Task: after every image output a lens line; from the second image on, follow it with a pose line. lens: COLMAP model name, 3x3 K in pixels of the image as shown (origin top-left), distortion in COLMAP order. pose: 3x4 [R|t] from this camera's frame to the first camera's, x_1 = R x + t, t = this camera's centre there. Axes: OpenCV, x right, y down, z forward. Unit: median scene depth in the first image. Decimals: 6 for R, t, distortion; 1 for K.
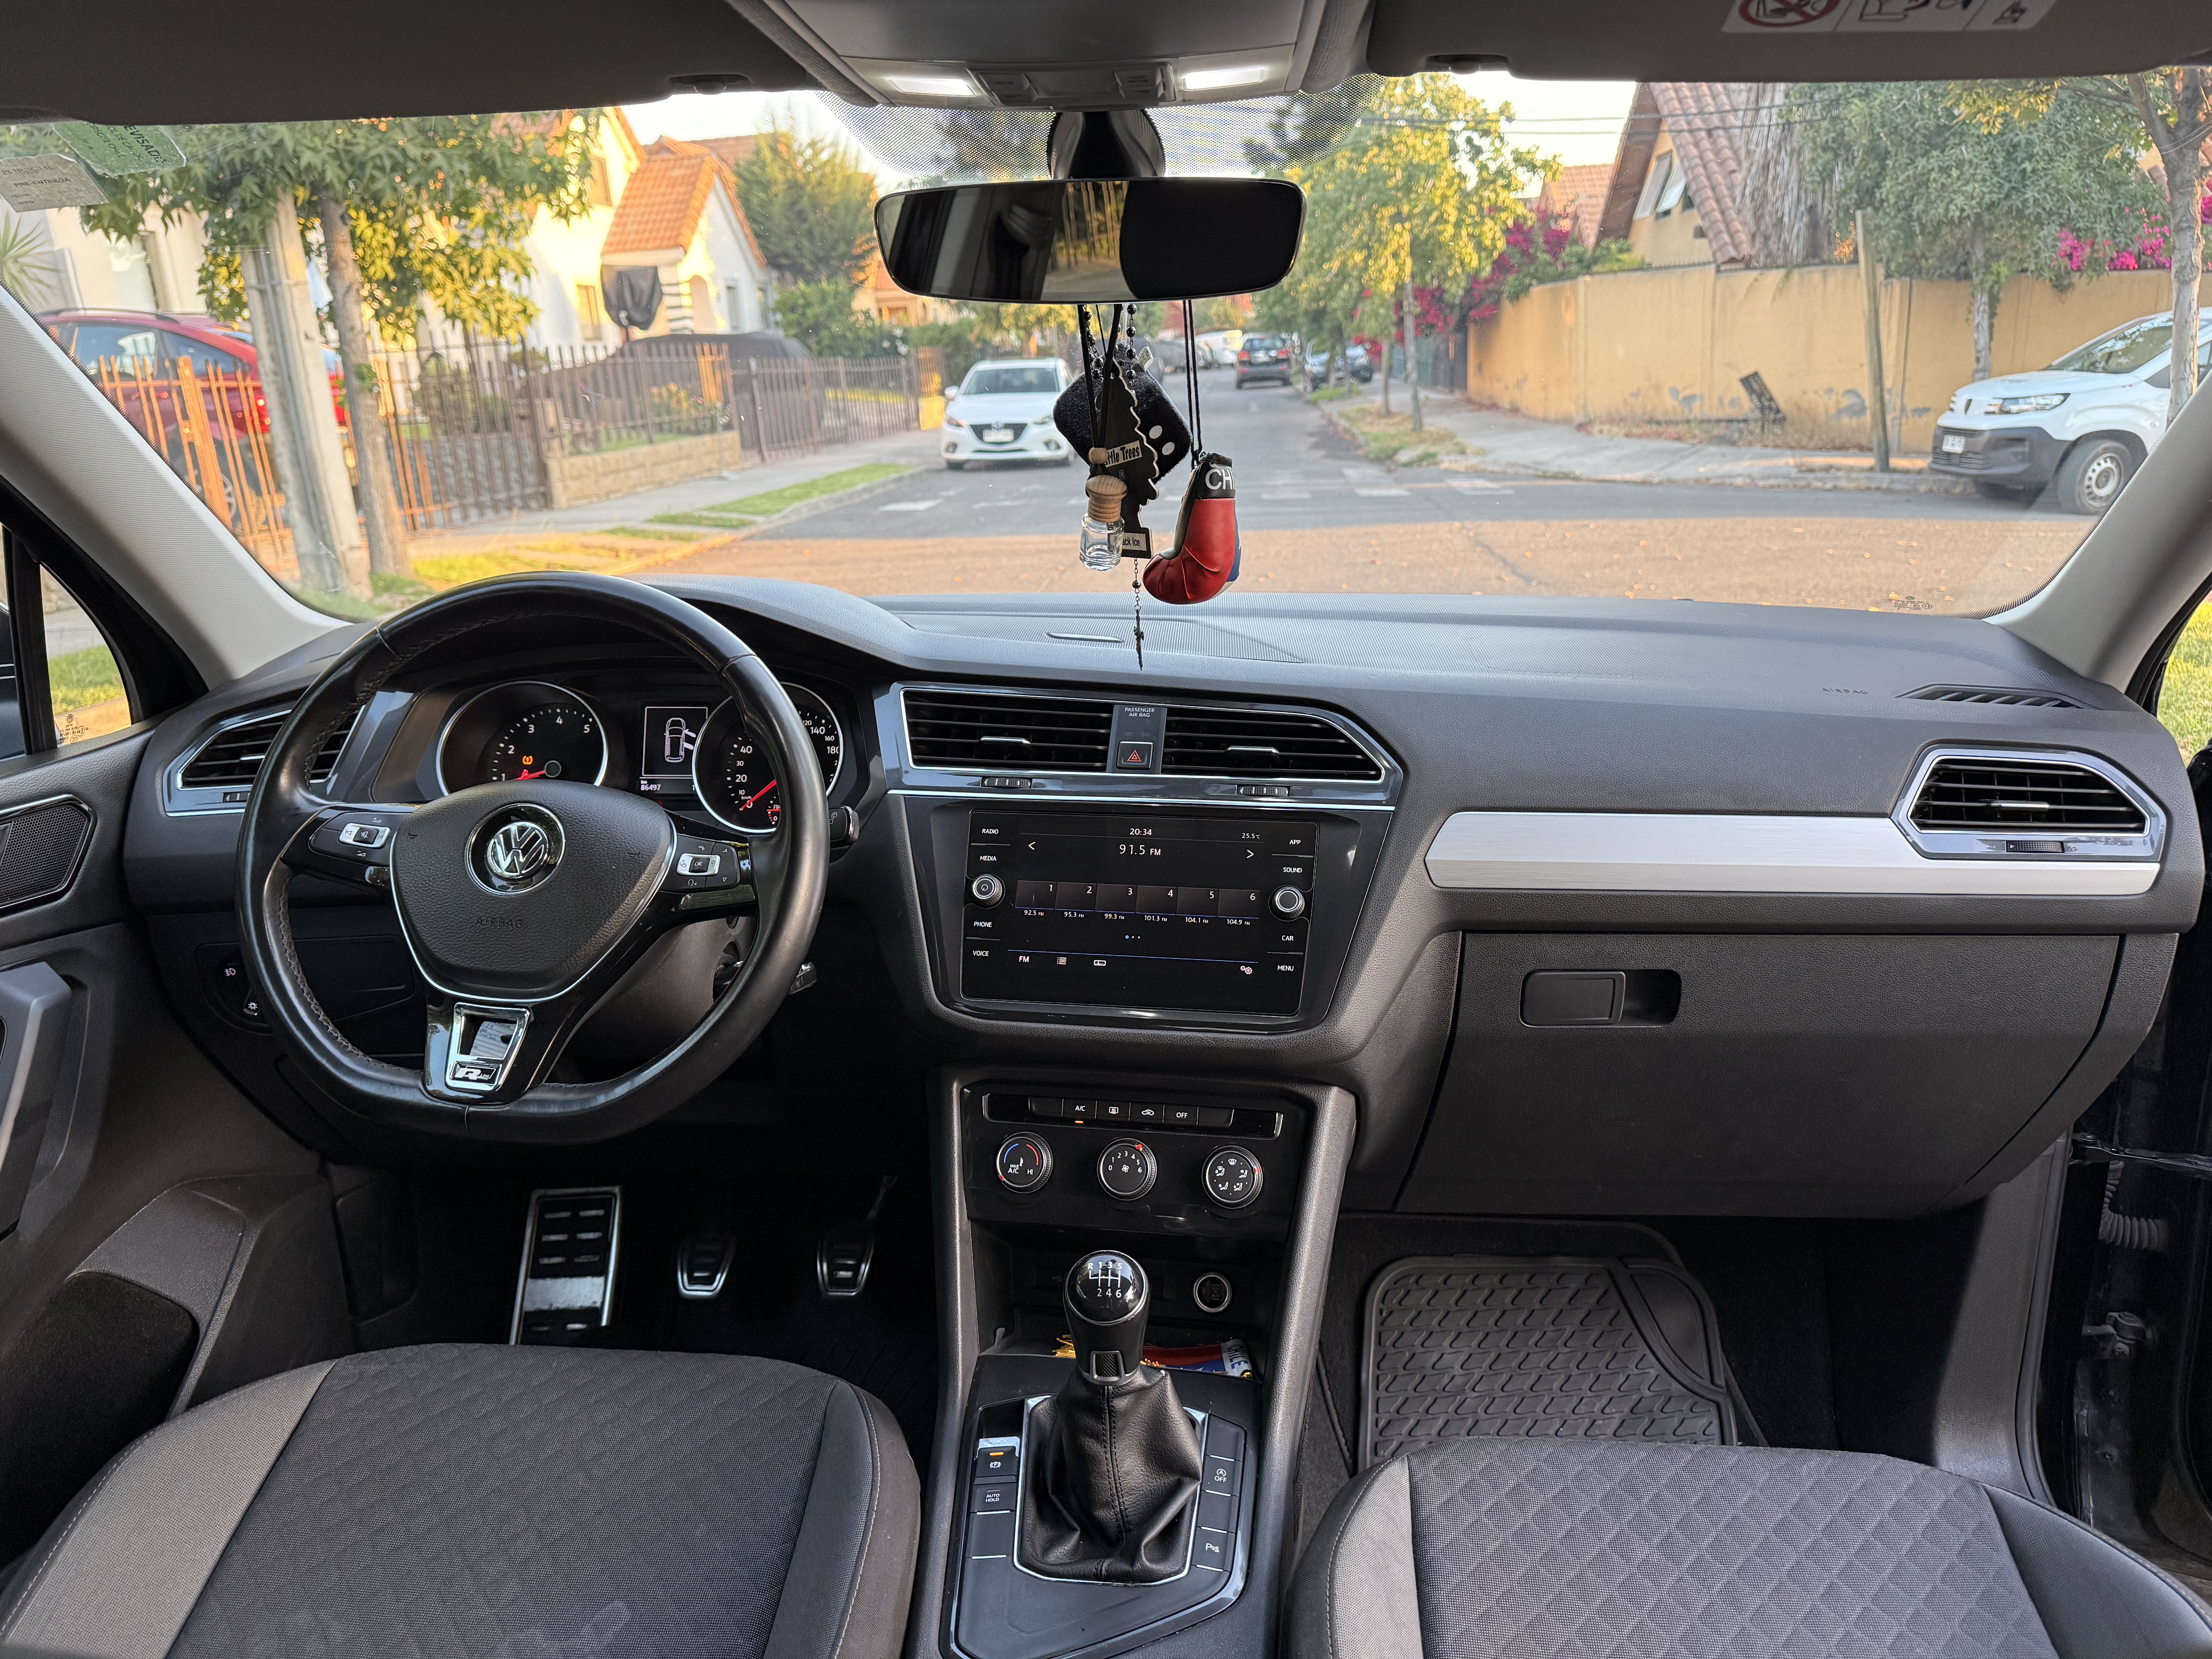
lens RADIAL K [[1558.7, 0, 1103.6], [0, 1558.7, 876.9], [0, 0, 1]] dist [-0.061936, 0.000070]
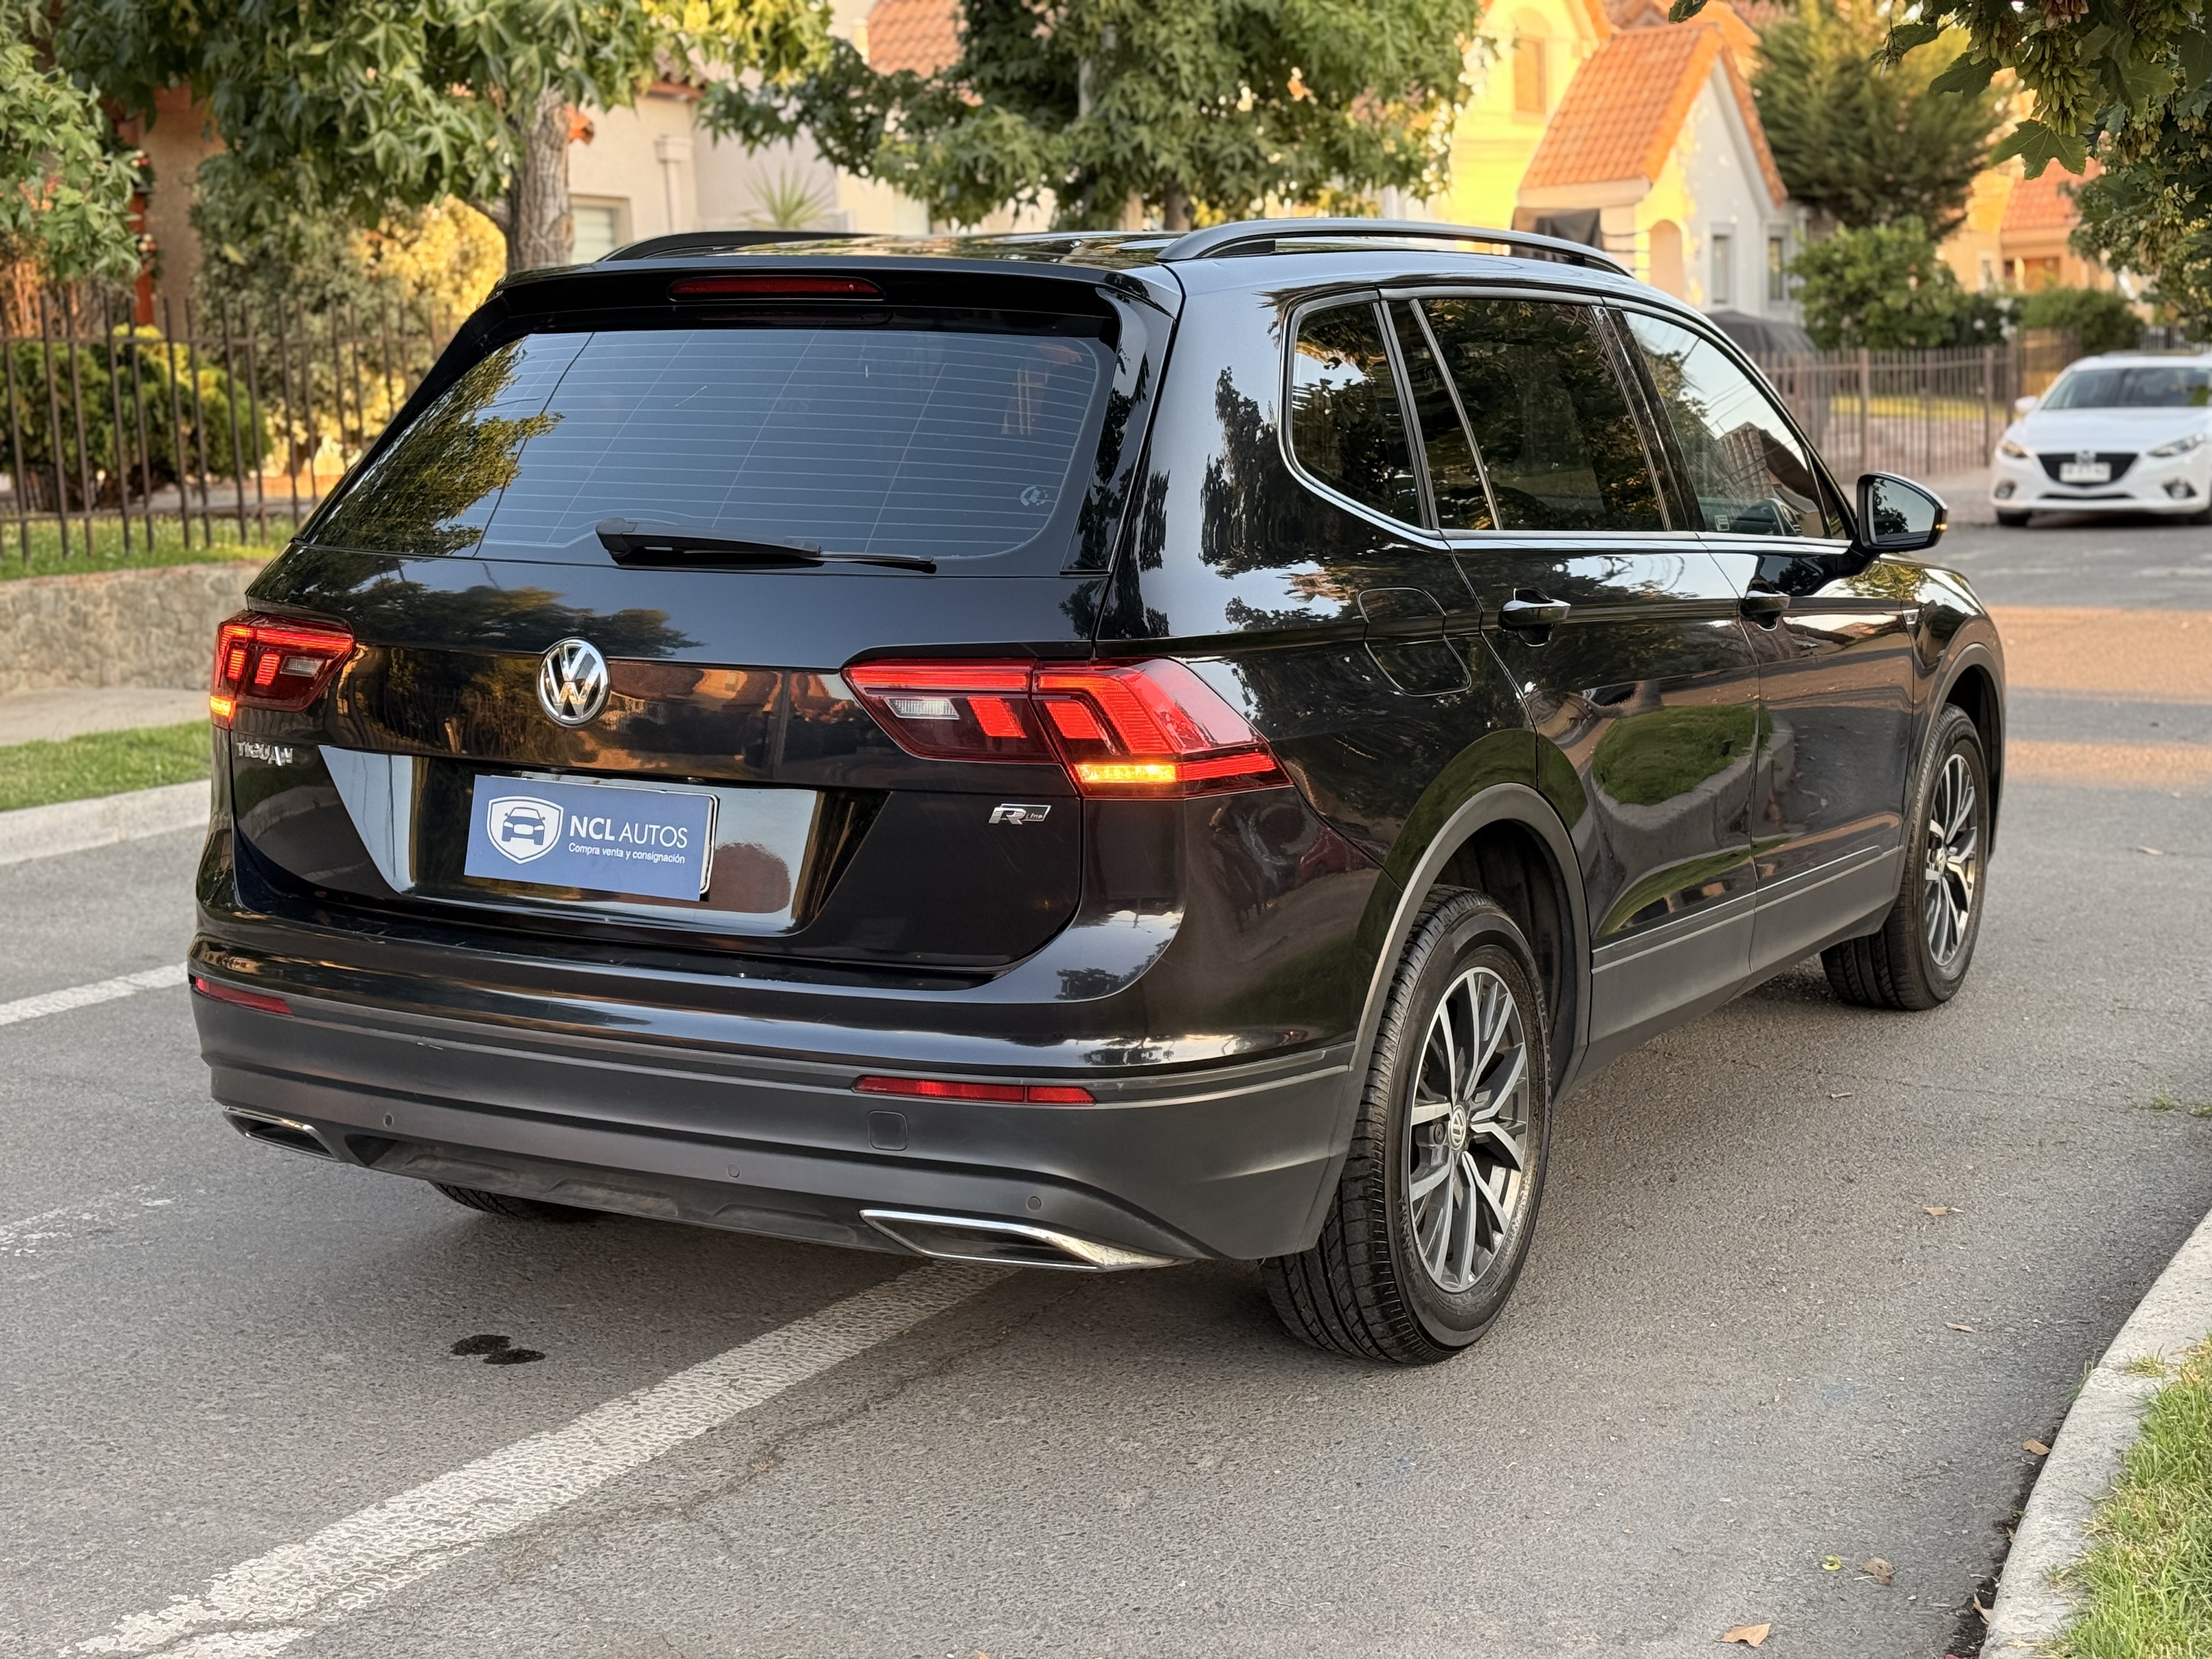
lens RADIAL K [[3067.5, 0, 1106.0], [0, 3067.5, 829.5], [0, 0, 1]] dist [1.230890, -5.142632]
pose [[0.905228, 0.073072, -0.418596, 0.140988], [-0.144507, 0.979327, -0.141547, 0.103571], [0.399599, 0.188622, 0.897074, -0.328494]]
